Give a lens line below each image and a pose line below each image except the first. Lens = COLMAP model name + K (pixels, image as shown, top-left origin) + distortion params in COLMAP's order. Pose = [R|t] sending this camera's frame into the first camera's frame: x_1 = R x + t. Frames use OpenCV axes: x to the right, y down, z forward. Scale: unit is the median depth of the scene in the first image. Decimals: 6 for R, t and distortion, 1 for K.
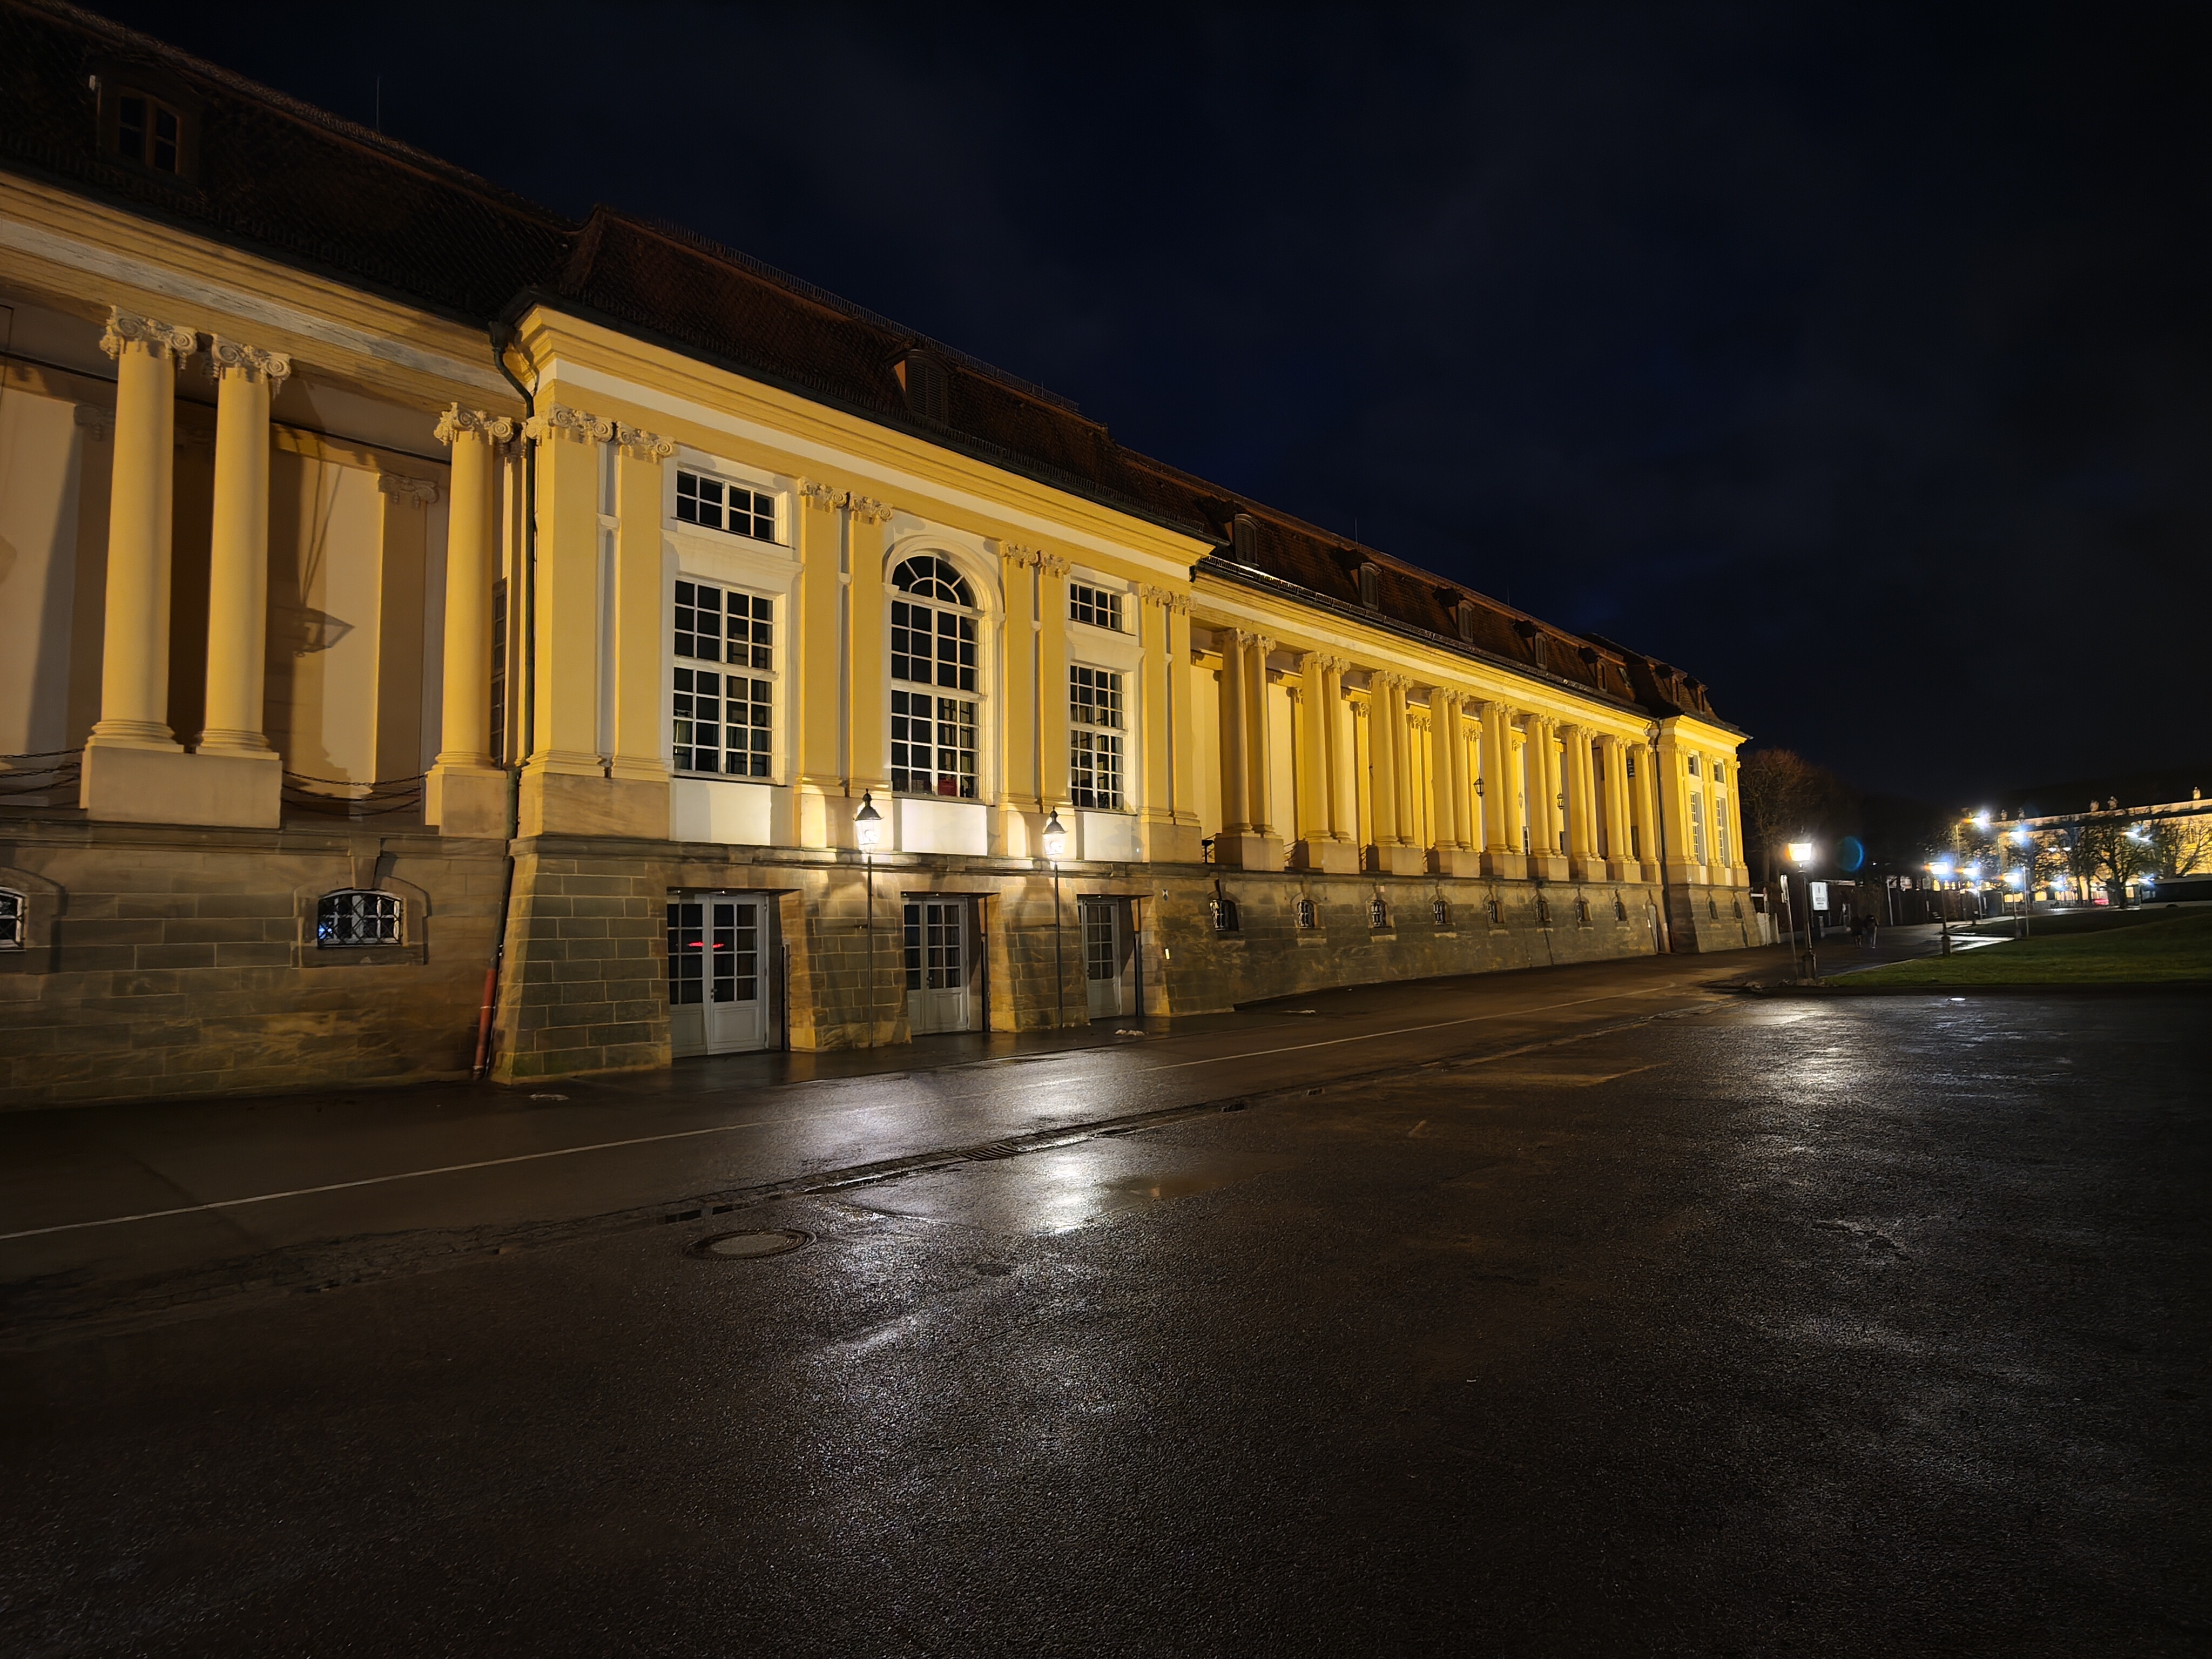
lens RADIAL K [[1184.2, 0, 1106.0], [0, 1184.2, 829.5], [0, 0, 1]] dist [-0.003369, 0.011483]
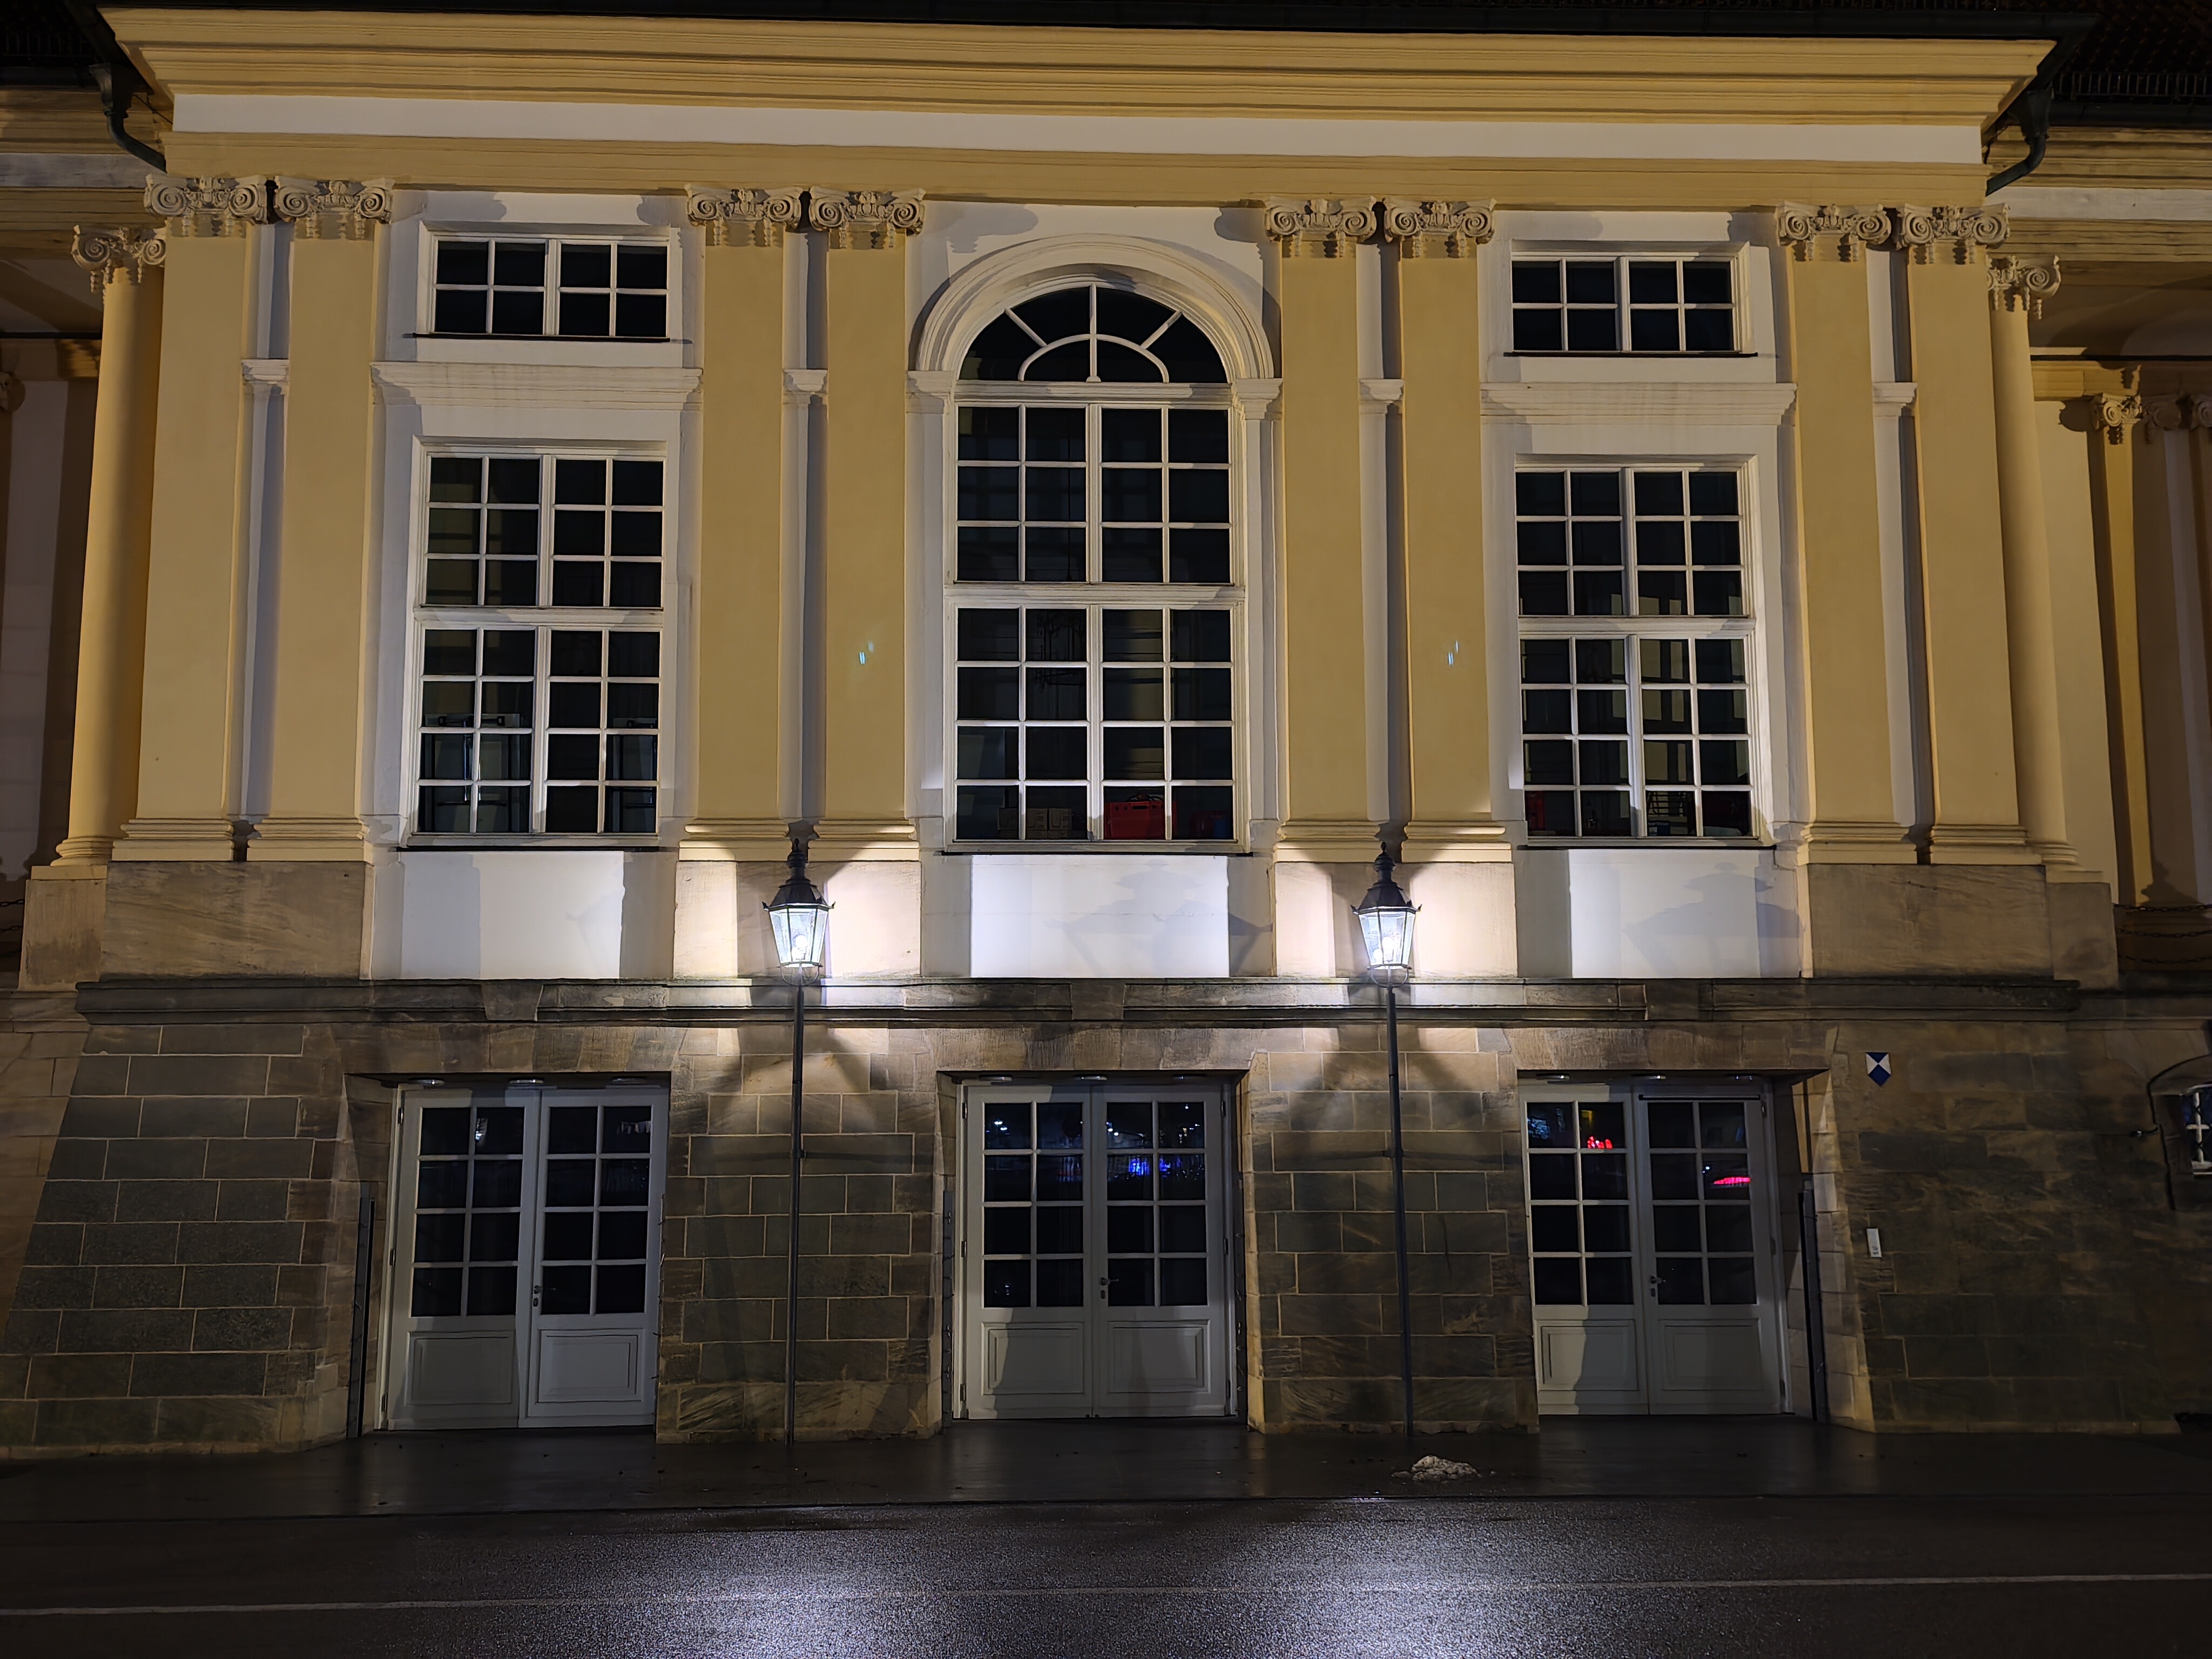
lens RADIAL K [[2230.9, 0, 1119.7], [0, 2230.9, 831.1], [0, 0, 1]] dist [0.129195, -0.198601]
pose [[0.720930, -0.090723, -0.687043, 0.432995], [0.051989, 0.995681, -0.076924, 0.031203], [0.691055, 0.019738, 0.722533, 0.456715]]
